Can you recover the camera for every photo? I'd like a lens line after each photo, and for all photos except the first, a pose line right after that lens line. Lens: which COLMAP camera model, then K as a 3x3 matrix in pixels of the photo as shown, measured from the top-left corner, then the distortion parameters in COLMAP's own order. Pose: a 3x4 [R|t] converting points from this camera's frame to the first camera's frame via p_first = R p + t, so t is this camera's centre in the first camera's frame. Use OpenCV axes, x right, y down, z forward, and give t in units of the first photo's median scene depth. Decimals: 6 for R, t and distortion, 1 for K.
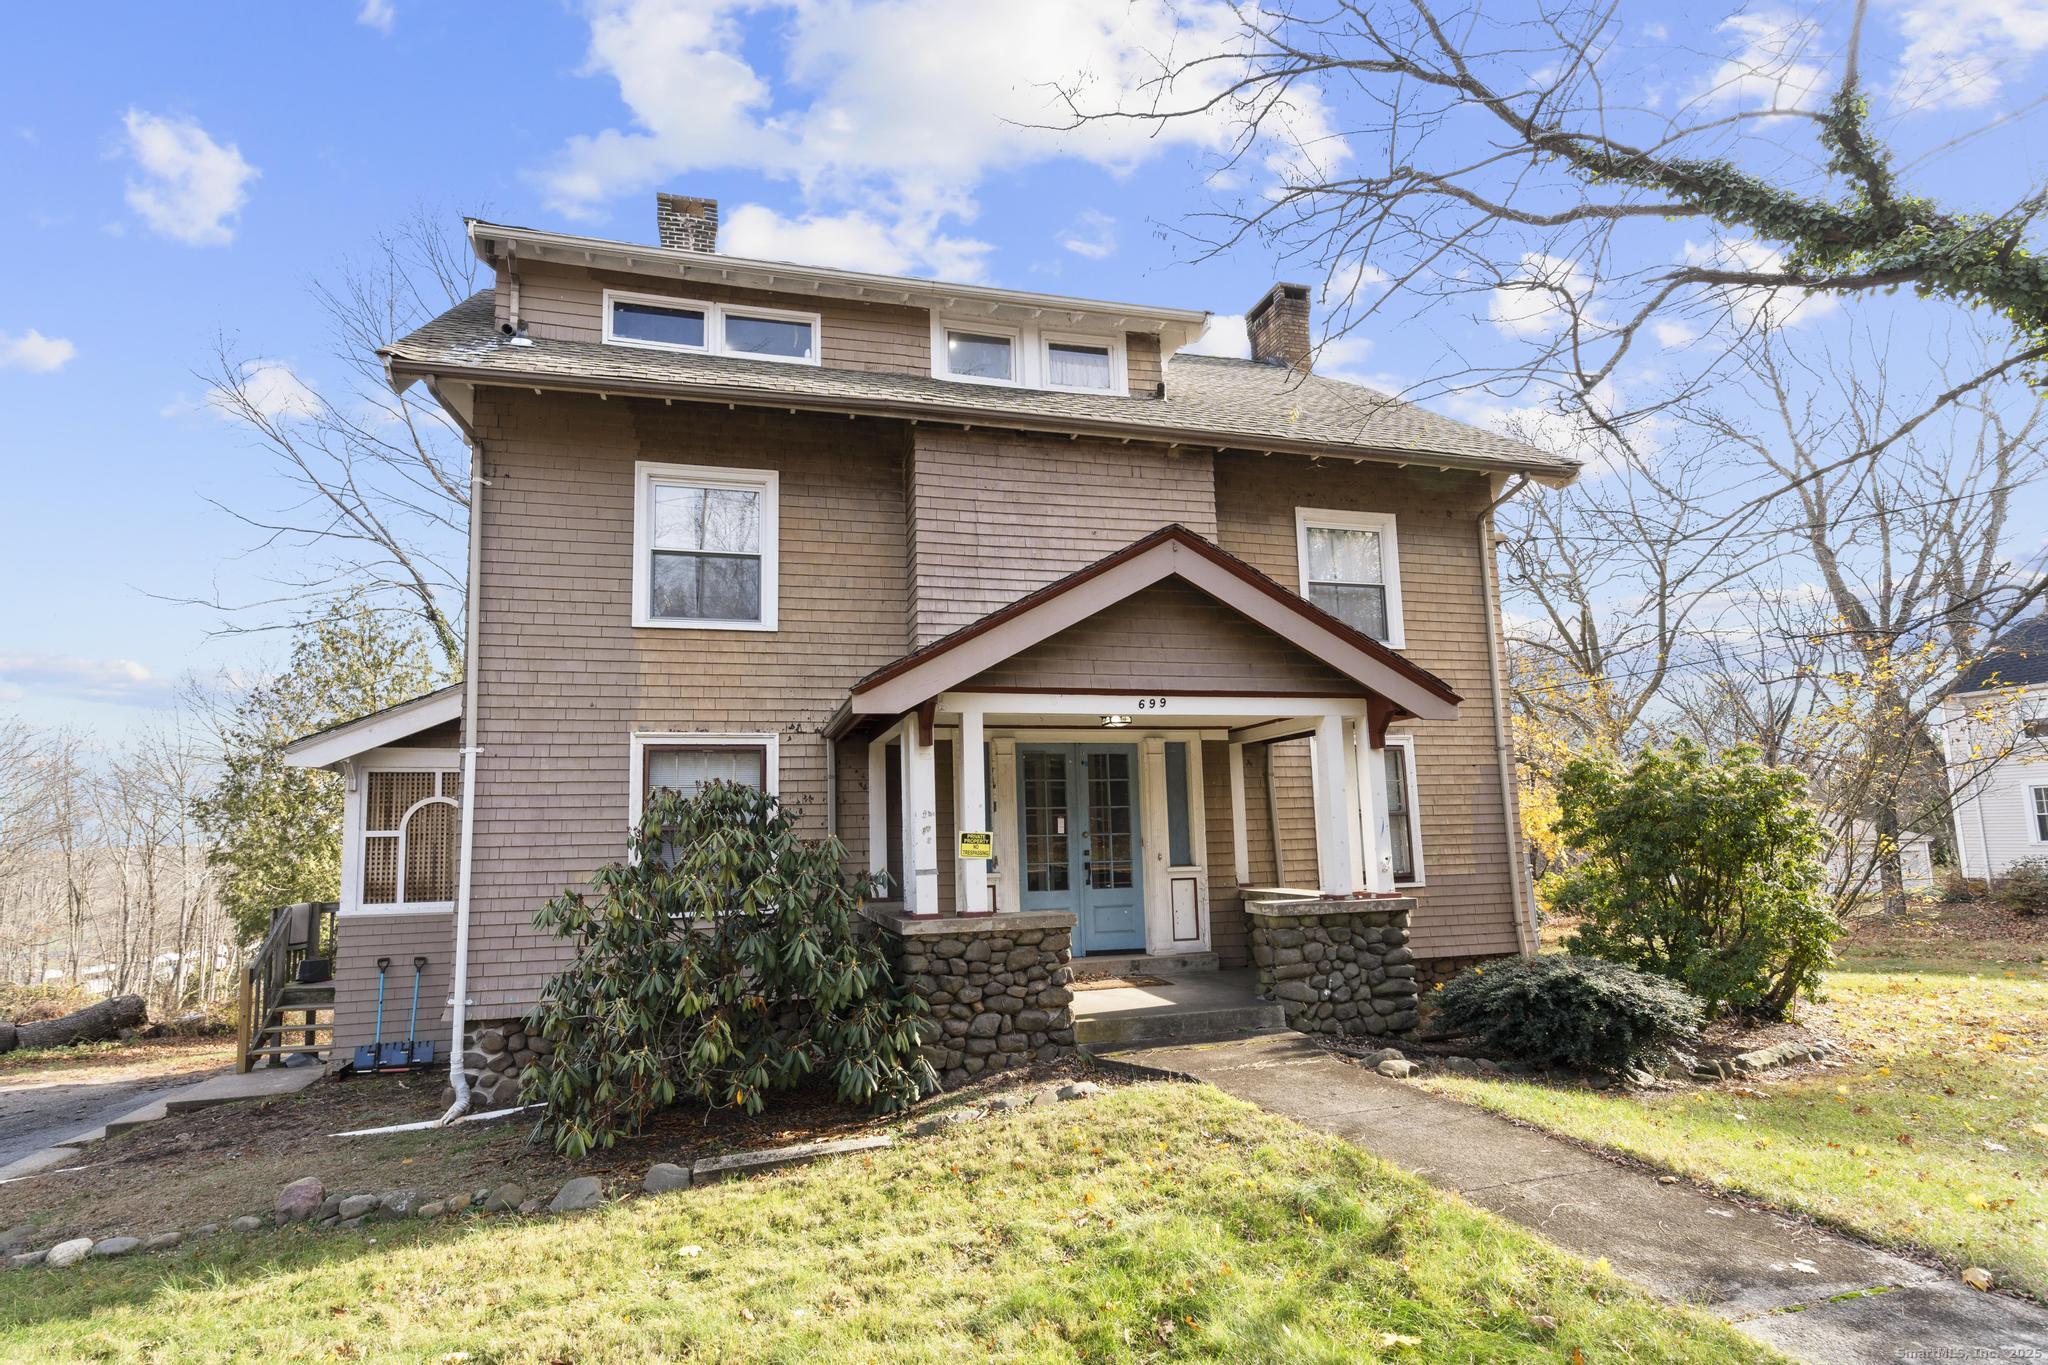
lens RADIAL K [[962.6, 0, 1024.2], [0, 962.6, 738.5], [0, 0, 1]] dist [-0.001623, 0.000220]
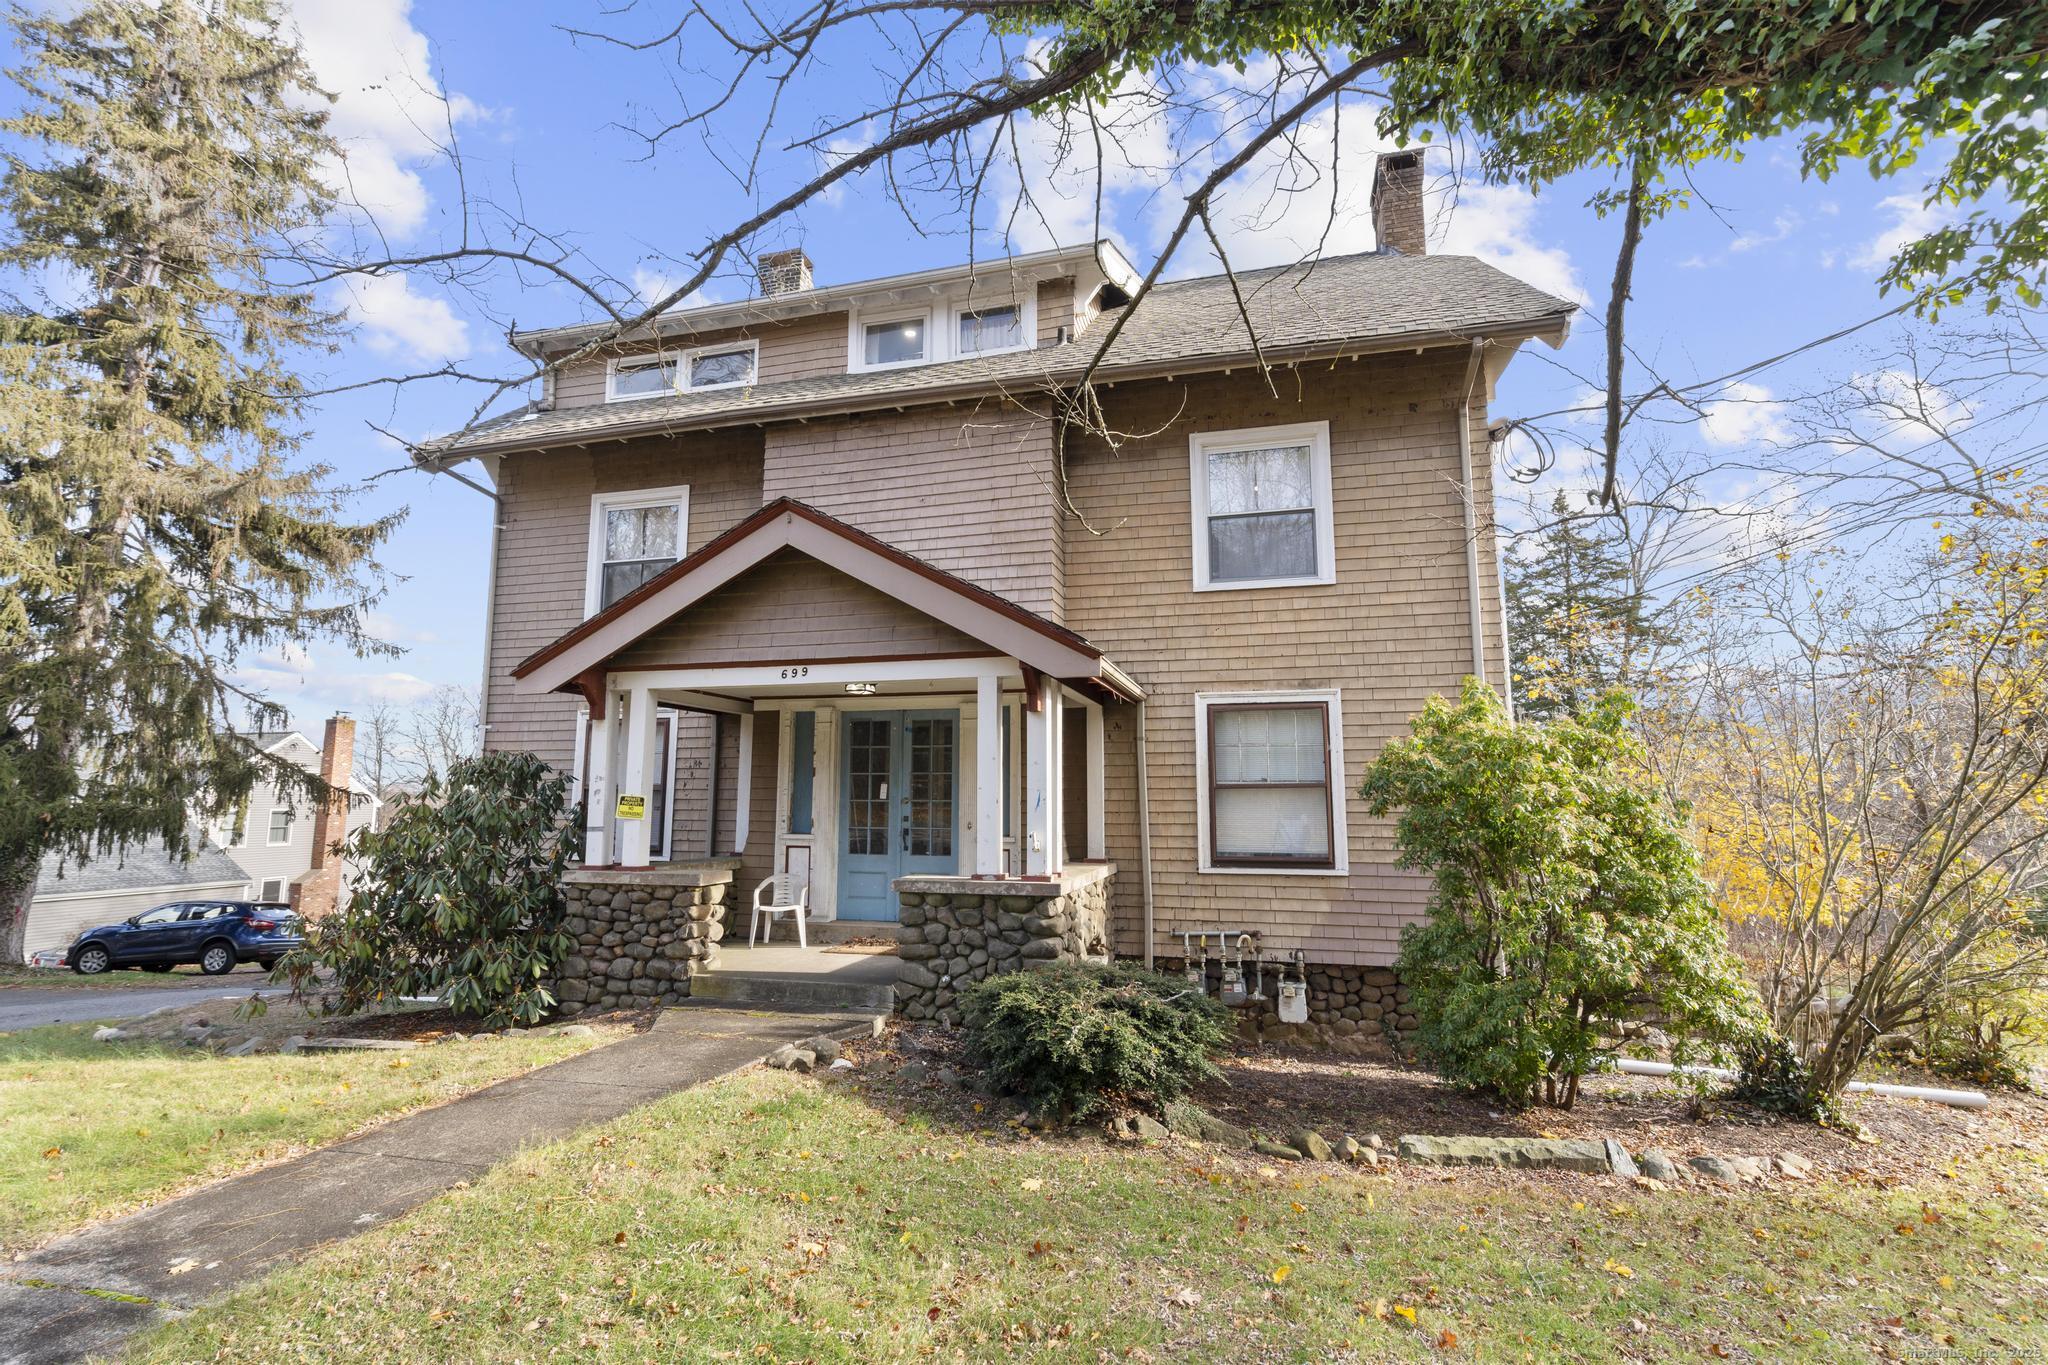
lens RADIAL K [[958.3, 0, 1017.3], [0, 958.3, 681.3], [0, 0, 1]] dist [0.011893, 0.000059]
pose [[0.860250, -0.037577, -0.508487, 0.852178], [0.028060, 0.999258, -0.026374, 0.006106], [0.509101, 0.008420, 0.860666, 0.244194]]
